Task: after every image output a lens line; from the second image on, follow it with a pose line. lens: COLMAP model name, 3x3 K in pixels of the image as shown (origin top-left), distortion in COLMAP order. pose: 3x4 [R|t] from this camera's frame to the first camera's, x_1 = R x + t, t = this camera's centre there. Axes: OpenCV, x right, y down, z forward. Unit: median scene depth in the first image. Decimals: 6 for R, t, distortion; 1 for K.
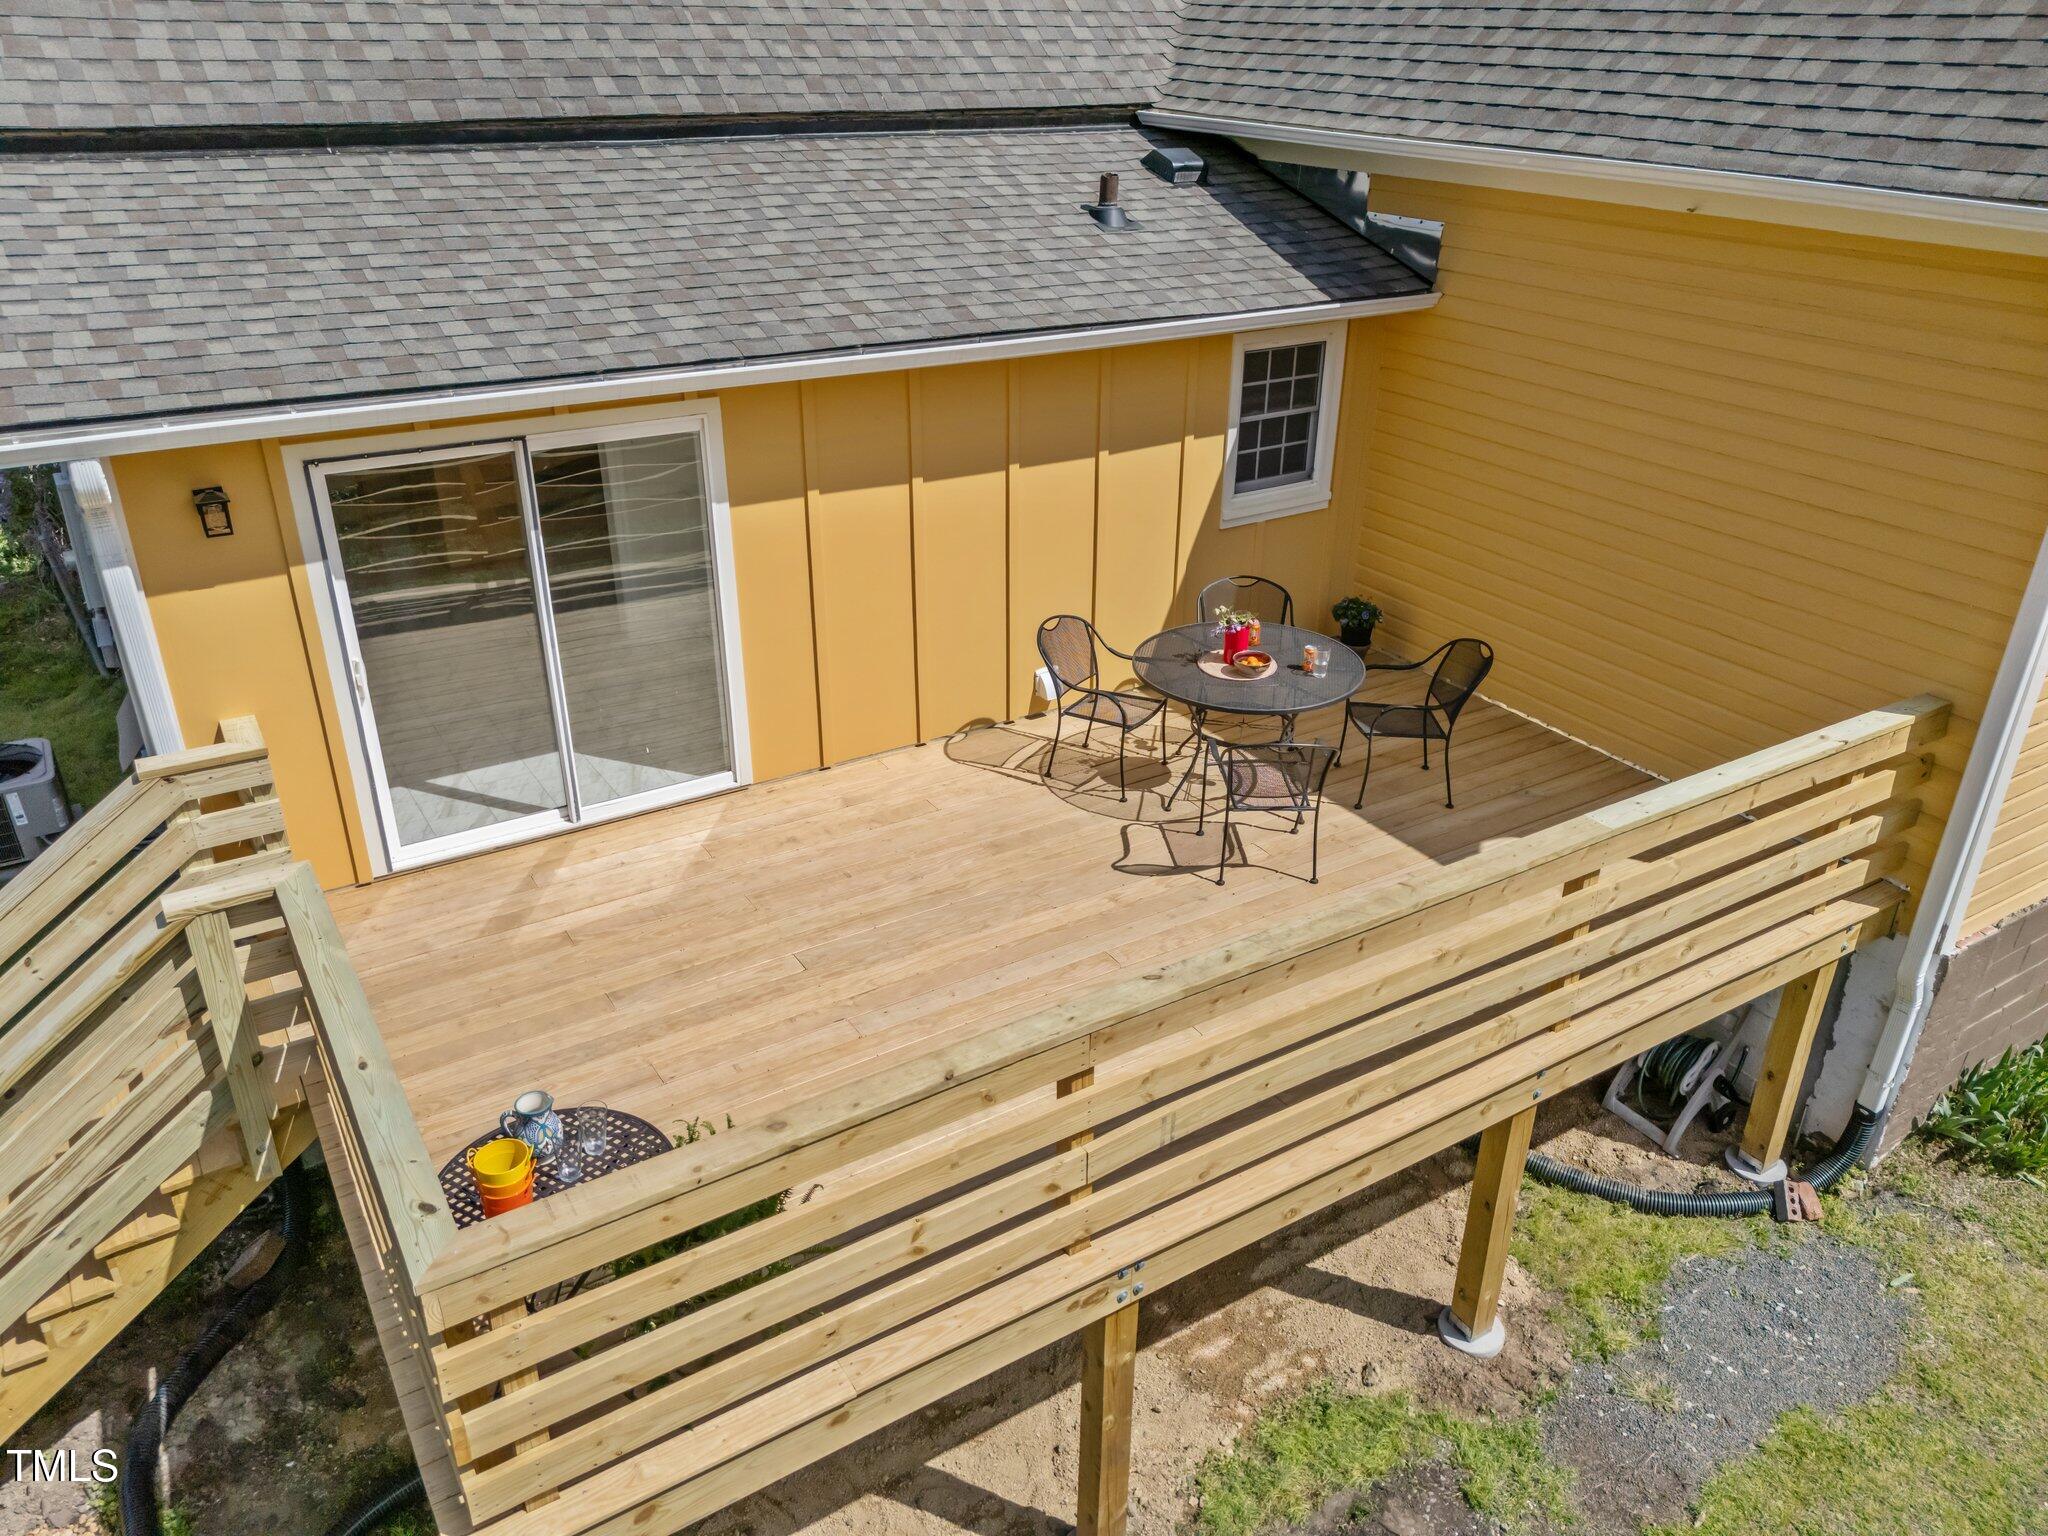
lens RADIAL K [[1499.3, 0, 1027.3], [0, 1499.3, 769.8], [0, 0, 1]] dist [0.050642, -0.021879]
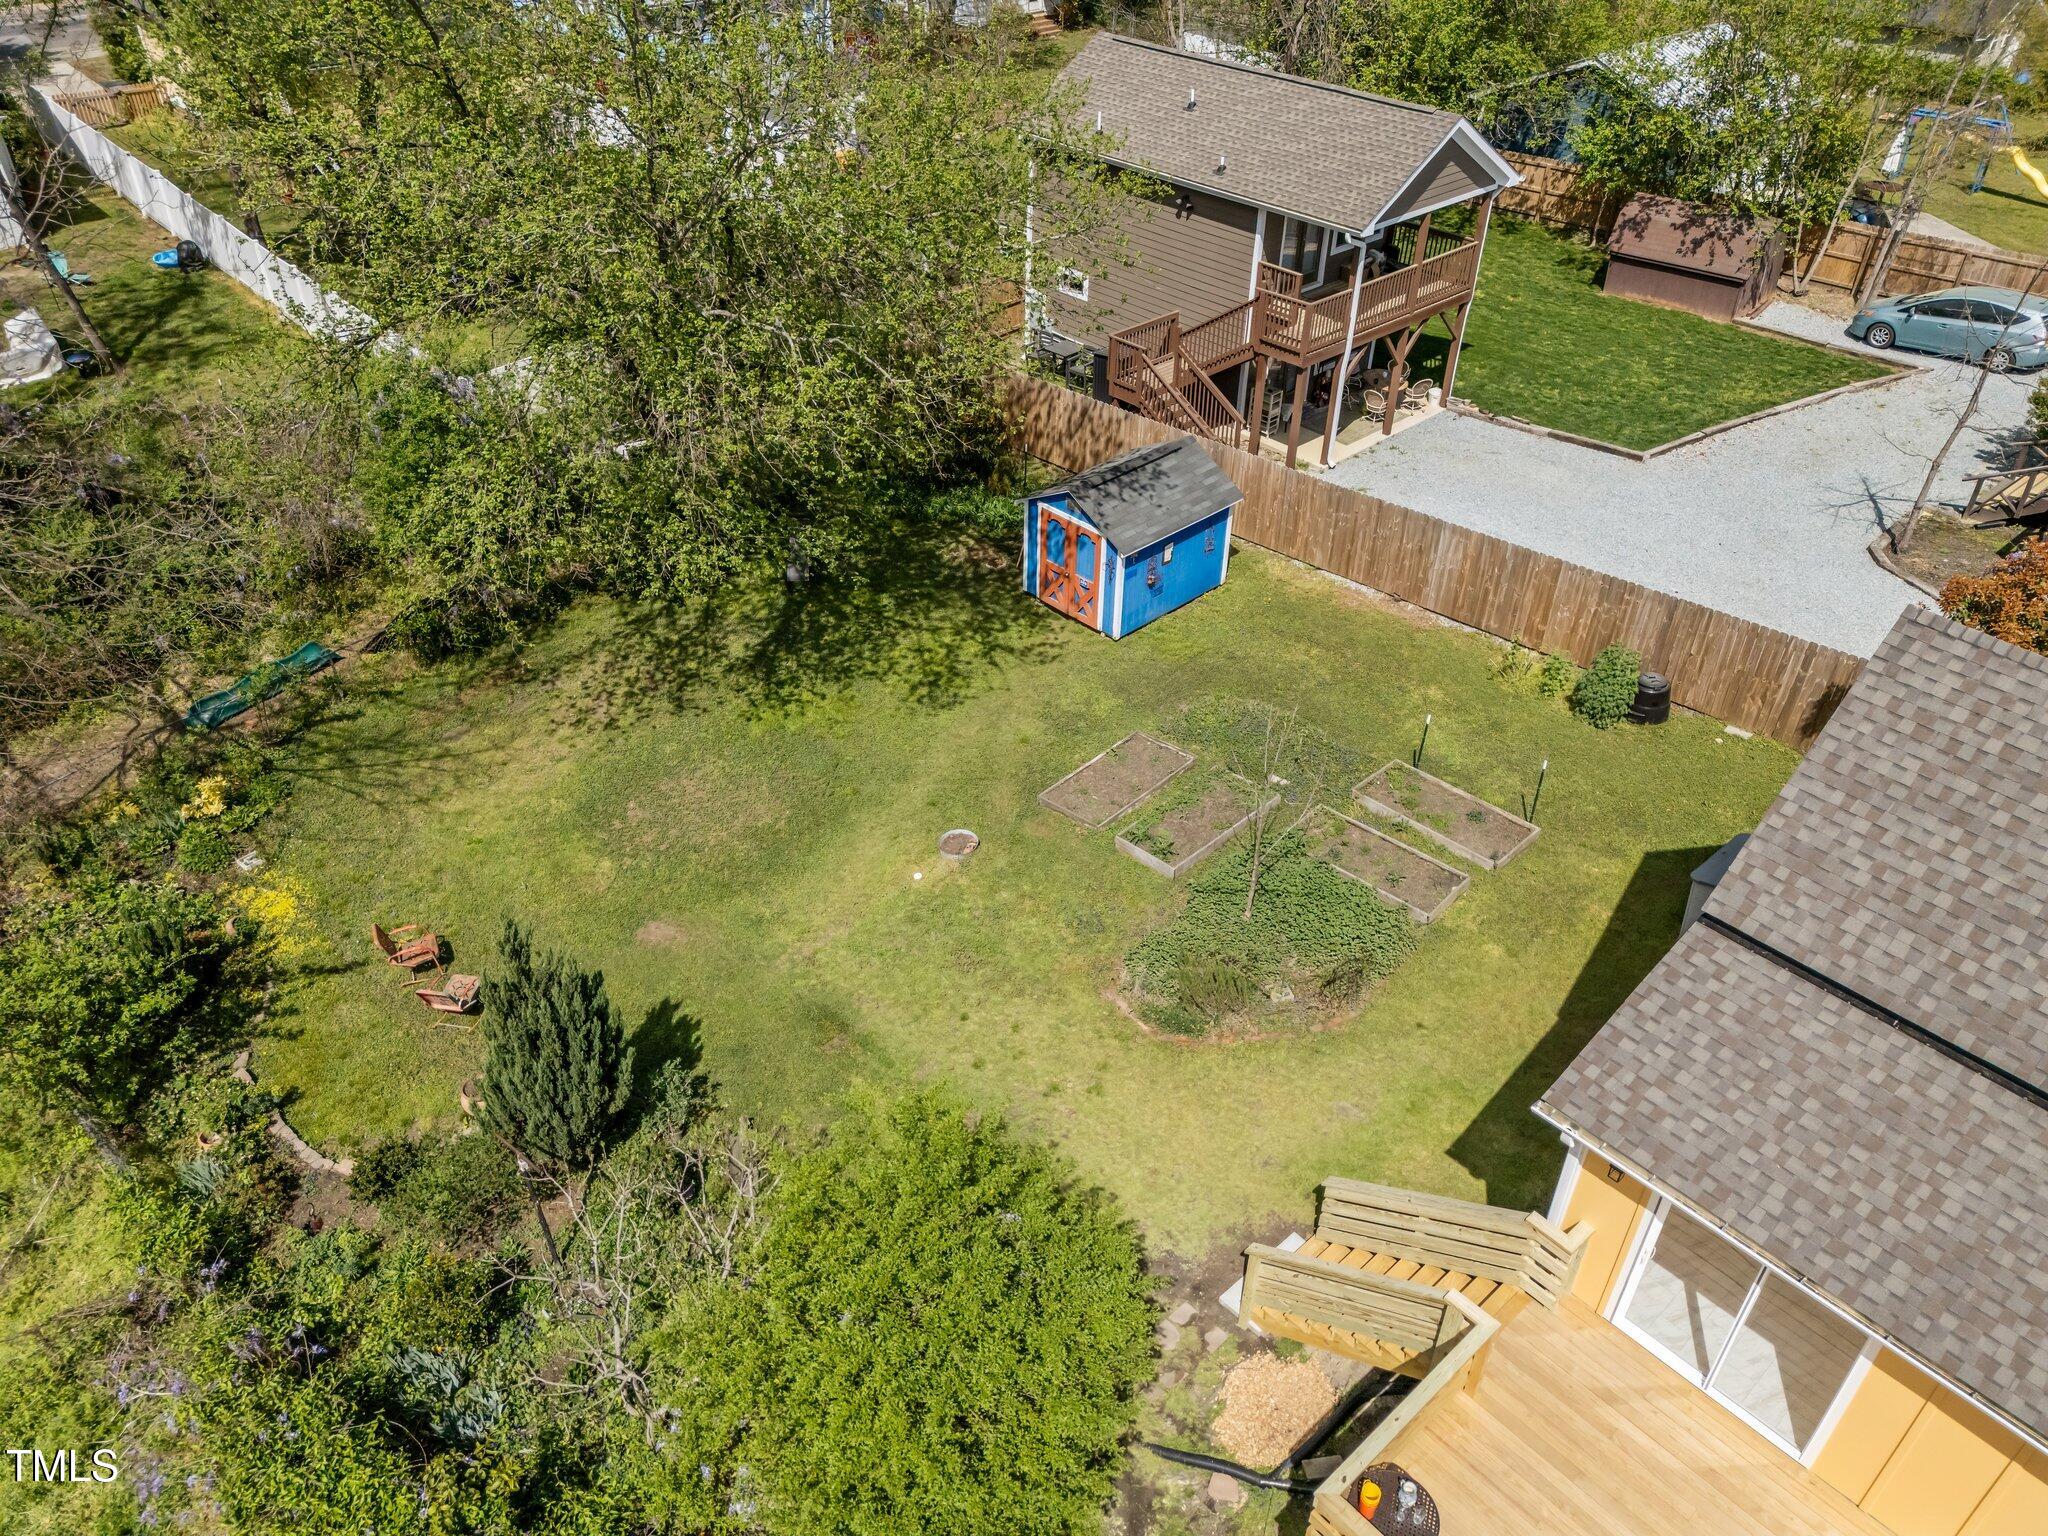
lens RADIAL K [[1499.3, 0, 1021.2], [0, 1499.3, 762.3], [0, 0, 1]] dist [0.050642, -0.021879]
pose [[0.177989, 0.580467, -0.794593, 0.533358], [-0.448881, 0.766473, 0.459375, -0.967549], [0.875686, 0.274914, 0.396984, -0.582399]]
